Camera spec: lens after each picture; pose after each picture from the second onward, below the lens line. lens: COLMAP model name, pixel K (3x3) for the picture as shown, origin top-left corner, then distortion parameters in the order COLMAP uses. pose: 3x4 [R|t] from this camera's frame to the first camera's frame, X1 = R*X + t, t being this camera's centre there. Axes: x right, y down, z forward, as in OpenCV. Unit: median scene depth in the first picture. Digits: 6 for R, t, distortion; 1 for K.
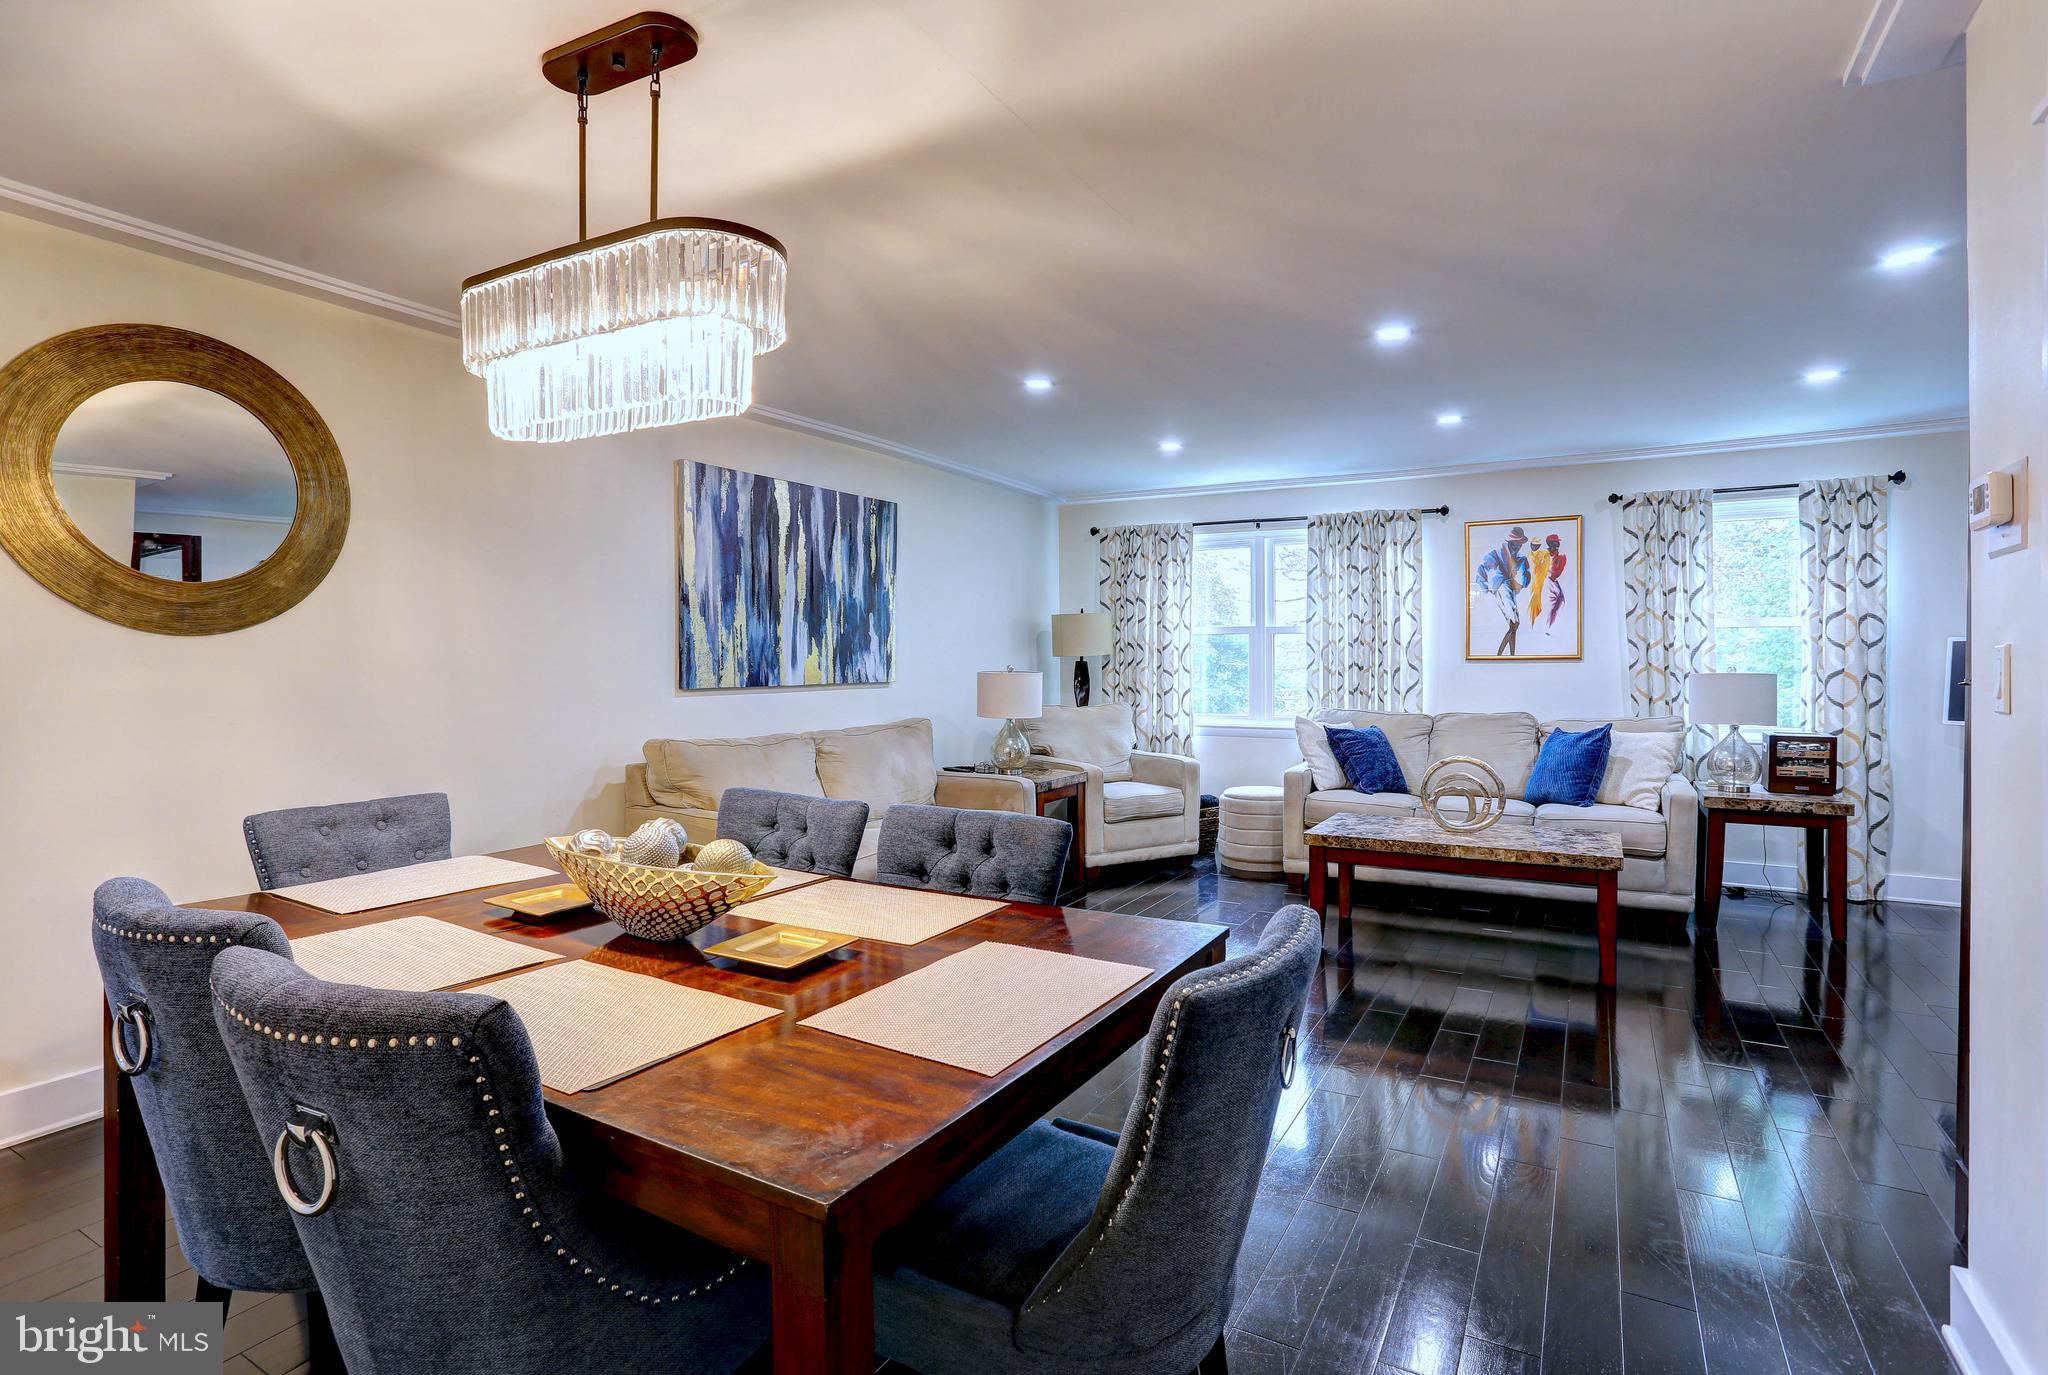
lens RADIAL K [[1028.0, 0, 1027.9], [0, 1028.0, 667.0], [0, 0, 1]] dist [-0.013535, 0.000395]
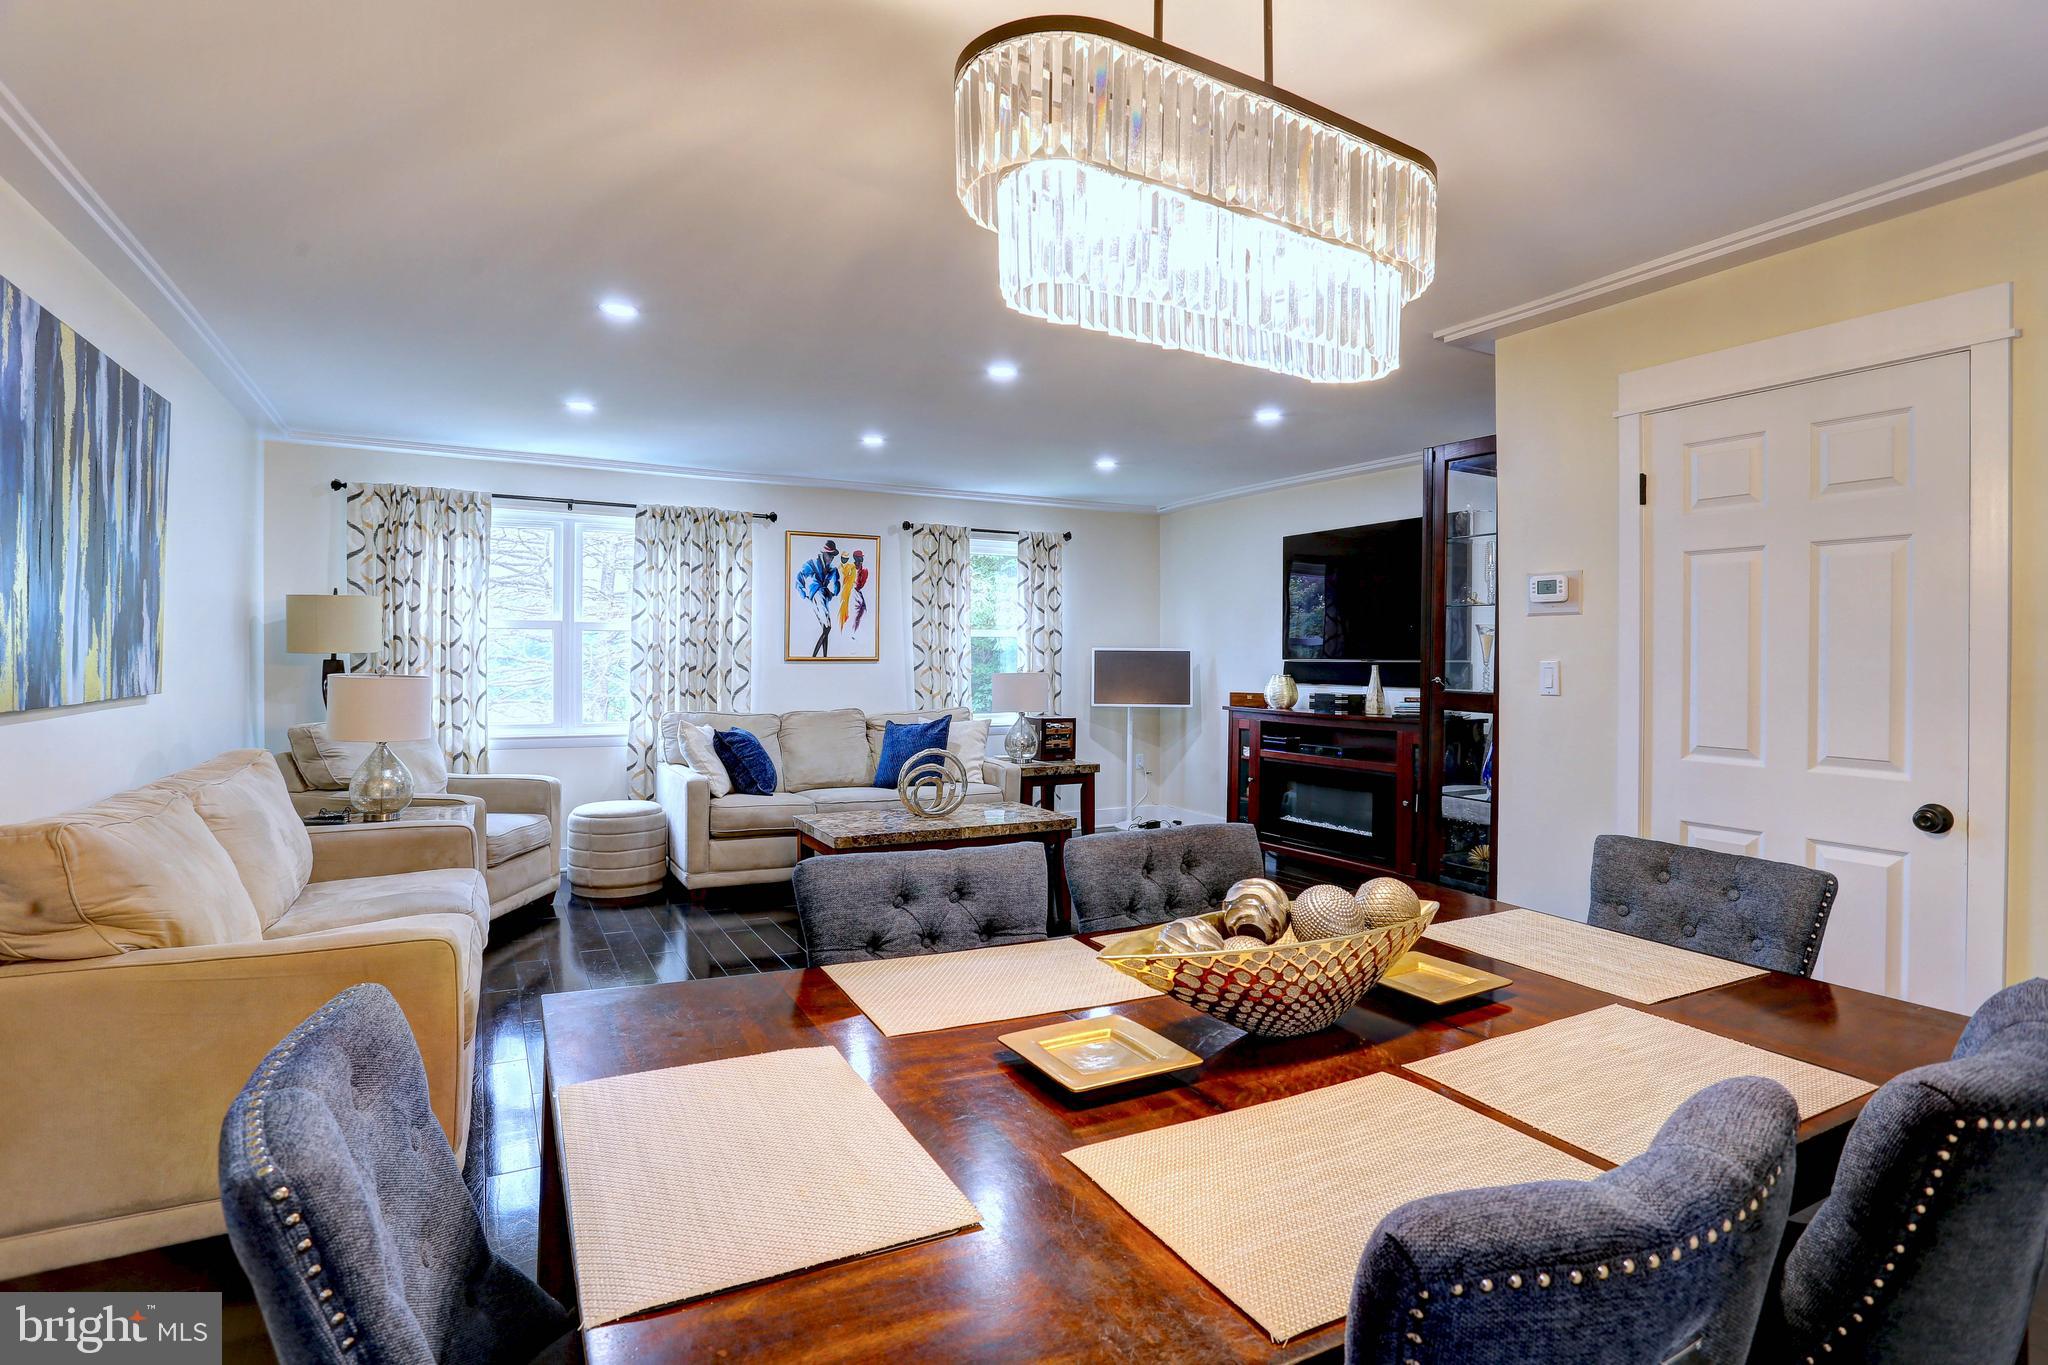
lens RADIAL K [[1027.1, 0, 1011.6], [0, 1027.1, 660.8], [0, 0, 1]] dist [-0.075979, 0.041740]
pose [[0.532449, 0.003346, 0.846455, -0.357493], [-0.001582, 0.999994, -0.002958, -0.004296], [-0.846460, 0.000236, 0.532452, 0.253739]]
